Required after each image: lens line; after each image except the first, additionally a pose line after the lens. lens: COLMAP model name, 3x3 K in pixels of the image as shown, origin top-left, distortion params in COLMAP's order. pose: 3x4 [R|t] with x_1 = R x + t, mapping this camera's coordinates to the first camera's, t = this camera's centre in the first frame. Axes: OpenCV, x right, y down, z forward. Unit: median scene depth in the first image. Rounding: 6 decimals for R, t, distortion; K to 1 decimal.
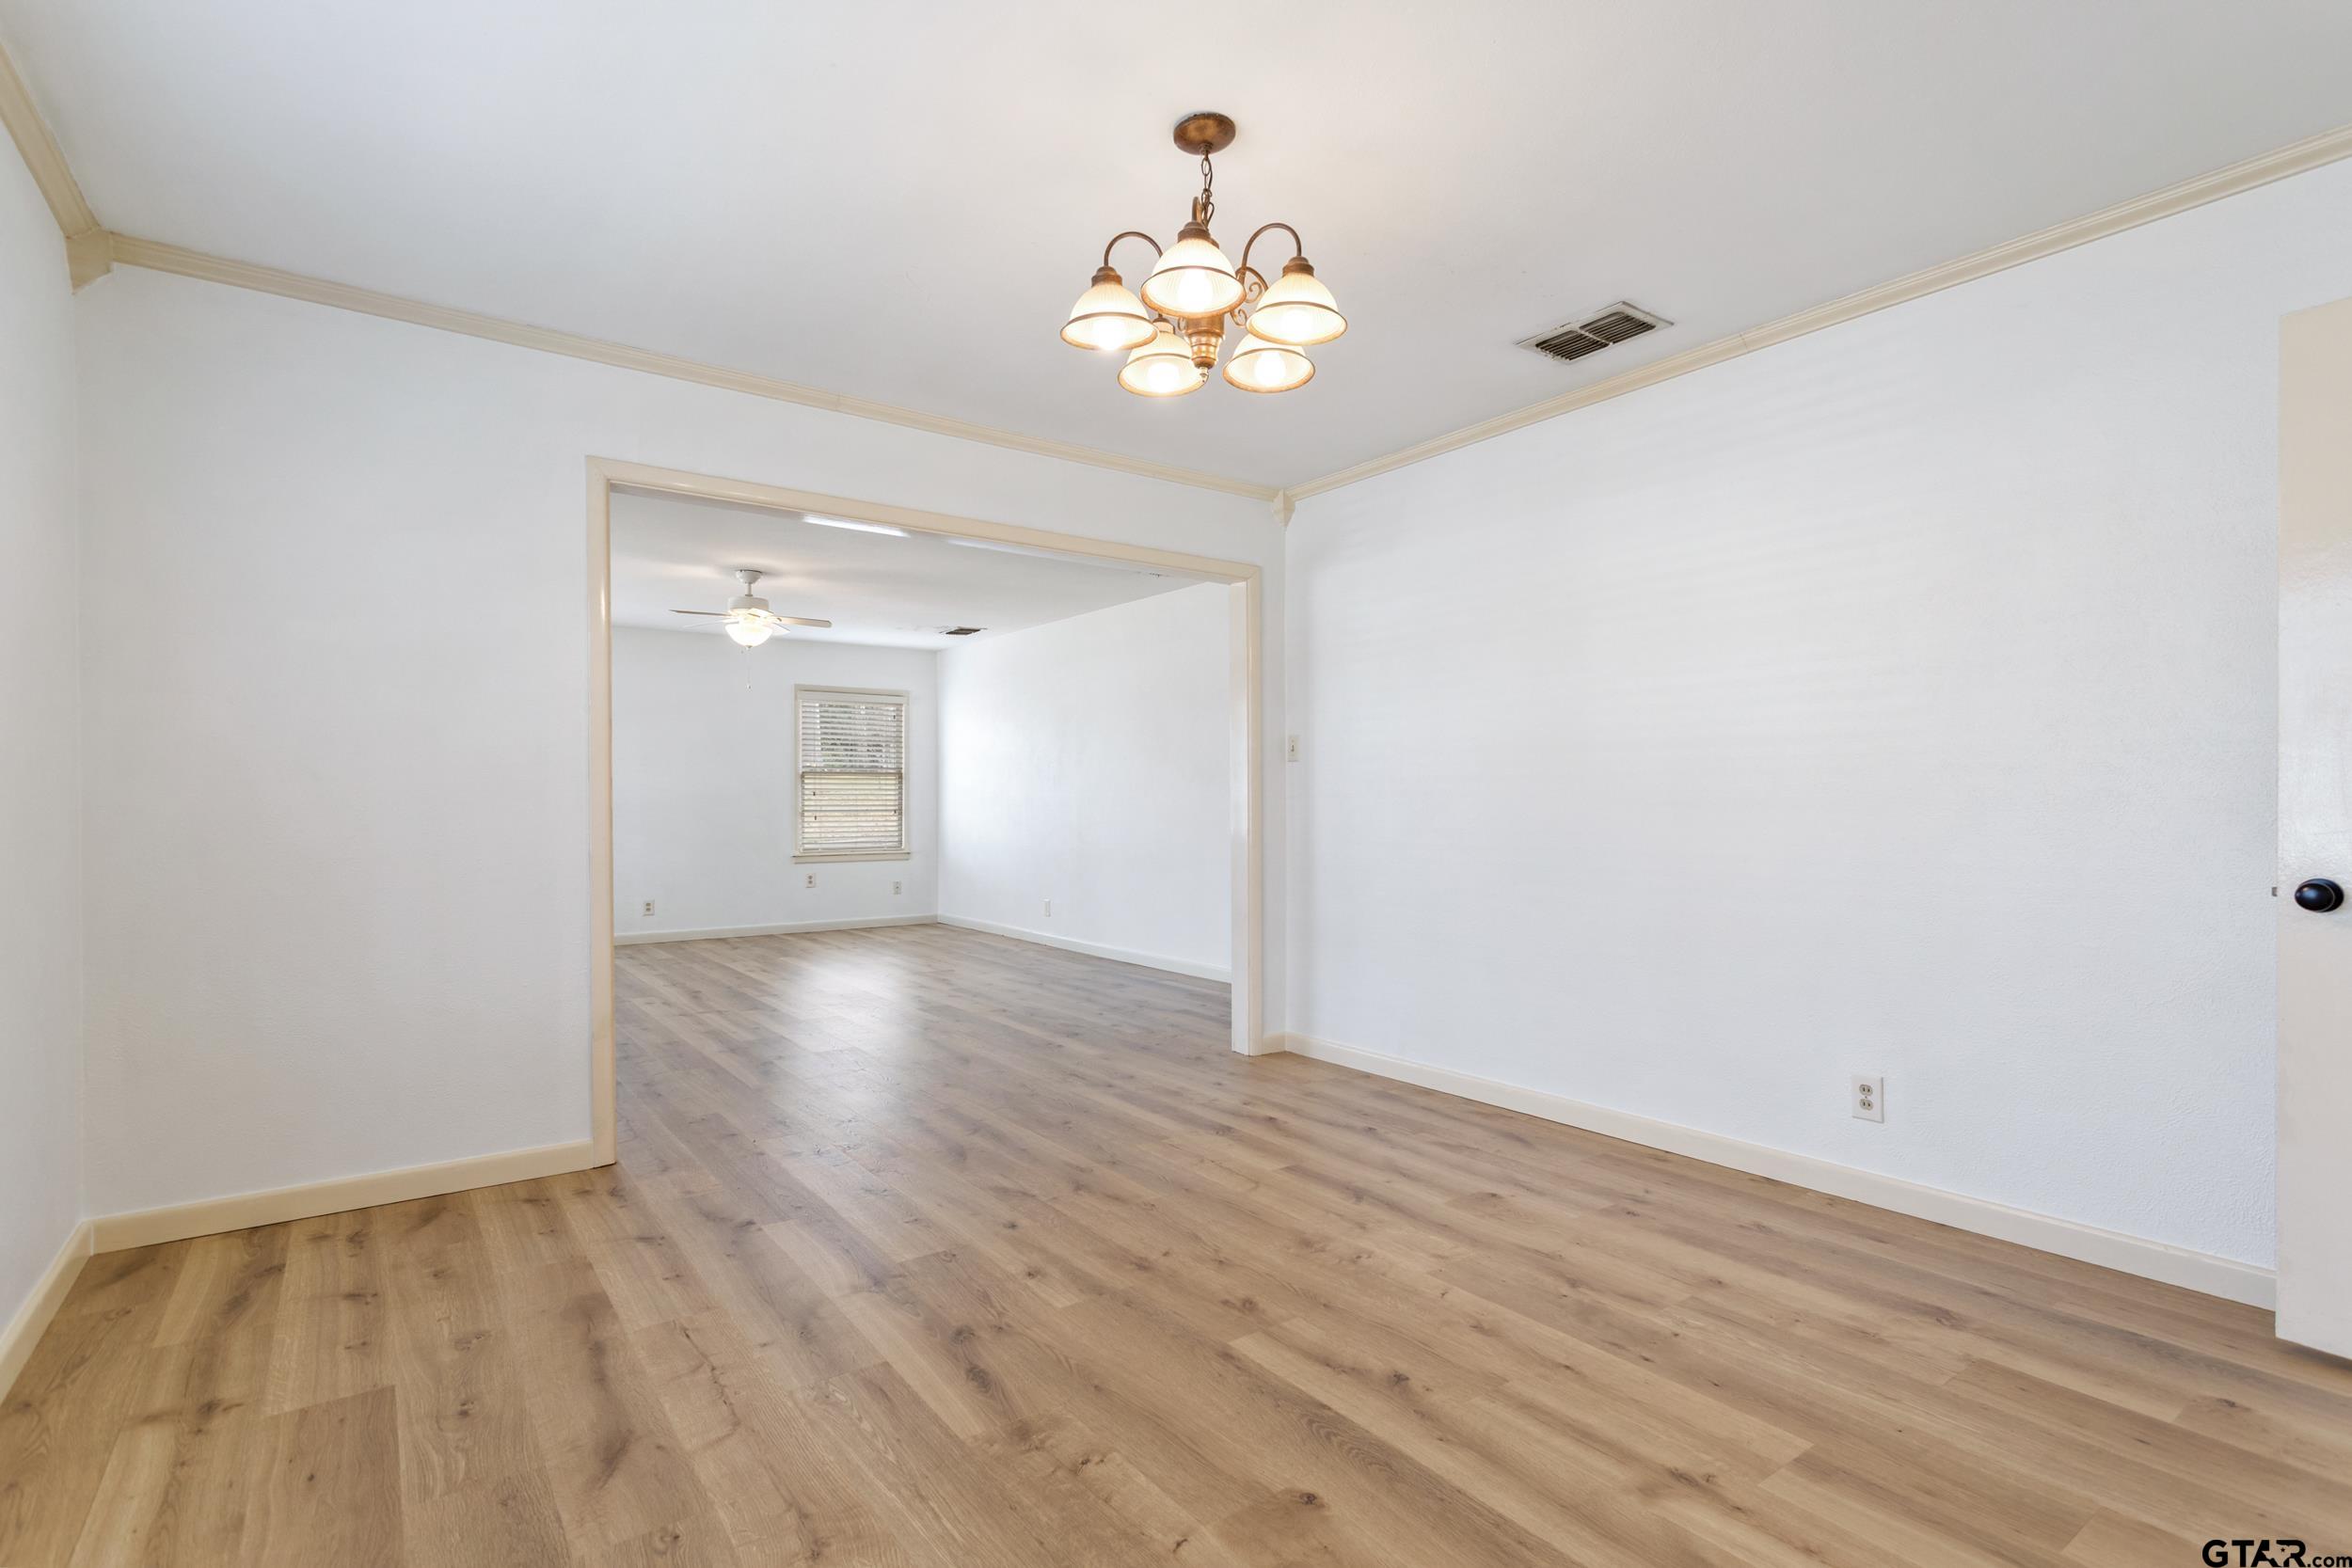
lens RADIAL K [[1137.8, 0, 1197.8], [0, 1137.8, 784.3], [0, 0, 1]] dist [0.001262, 0.000738]
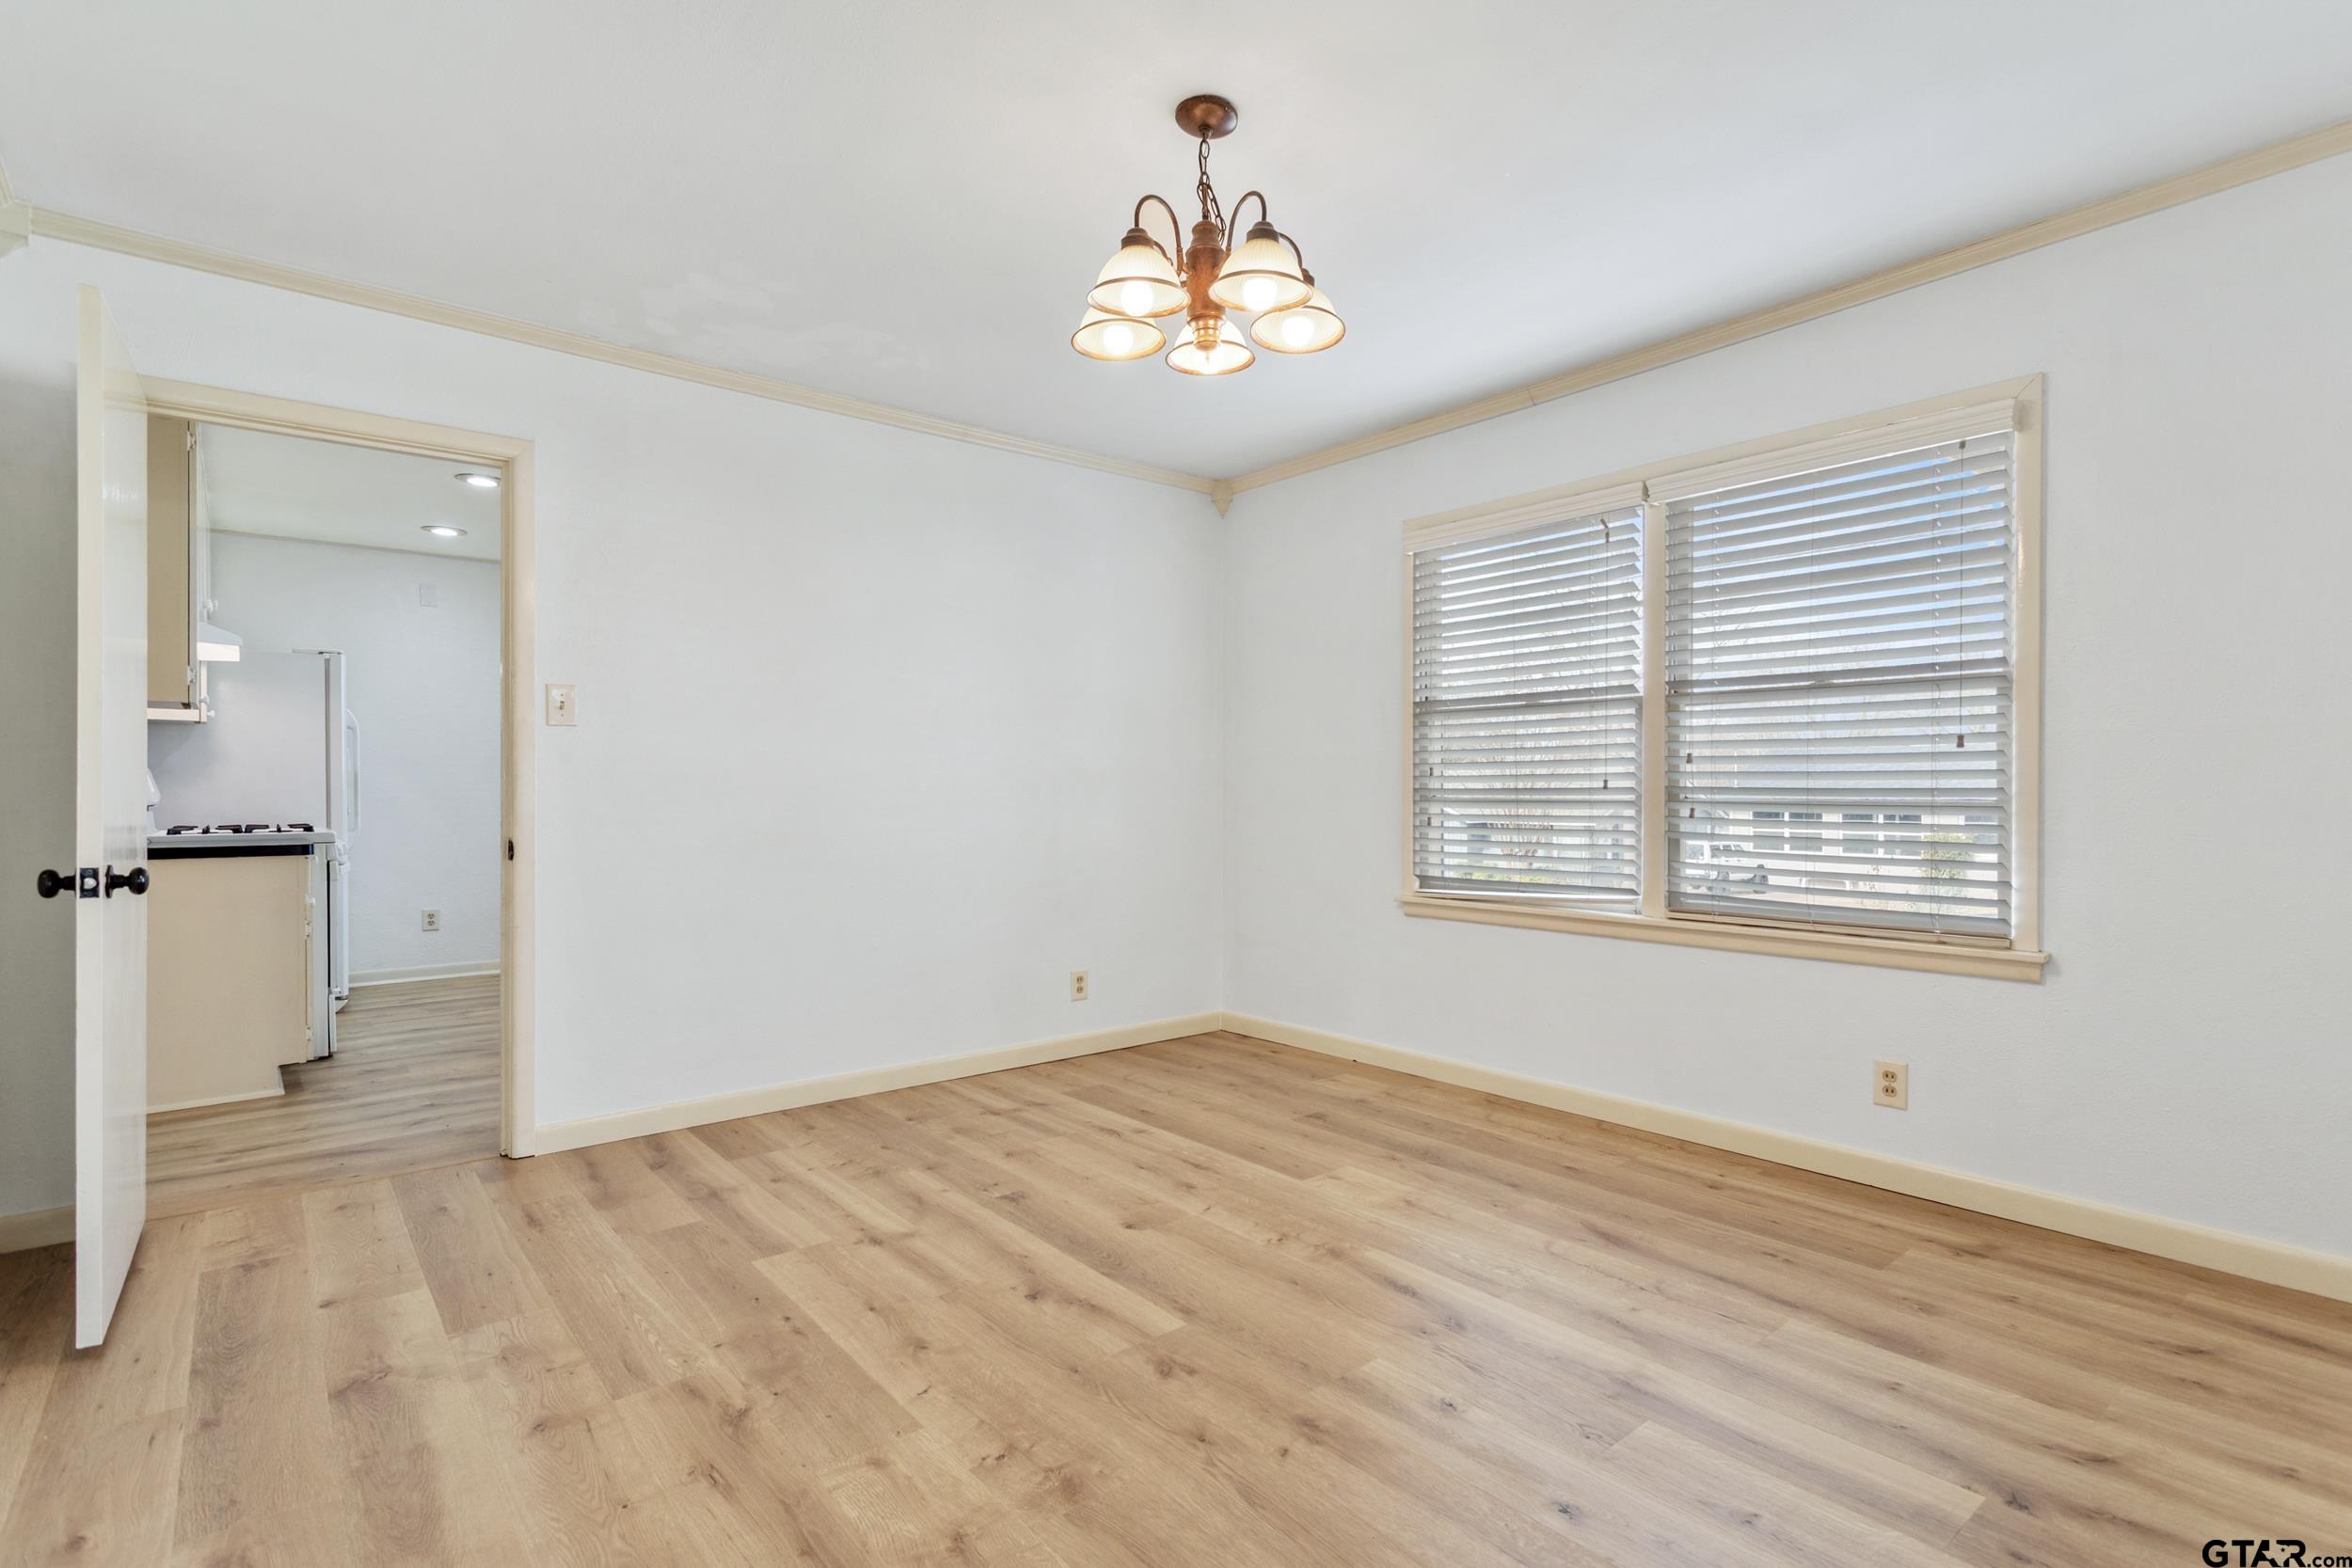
lens RADIAL K [[1129.9, 0, 1192.0], [0, 1129.9, 786.8], [0, 0, 1]] dist [0.005792, 0.000050]
pose [[-0.998421, 0.003567, -0.056055, 0.074780], [0.004612, 0.999818, -0.018525, 0.033980], [0.055979, -0.018754, -0.998256, 1.978077]]
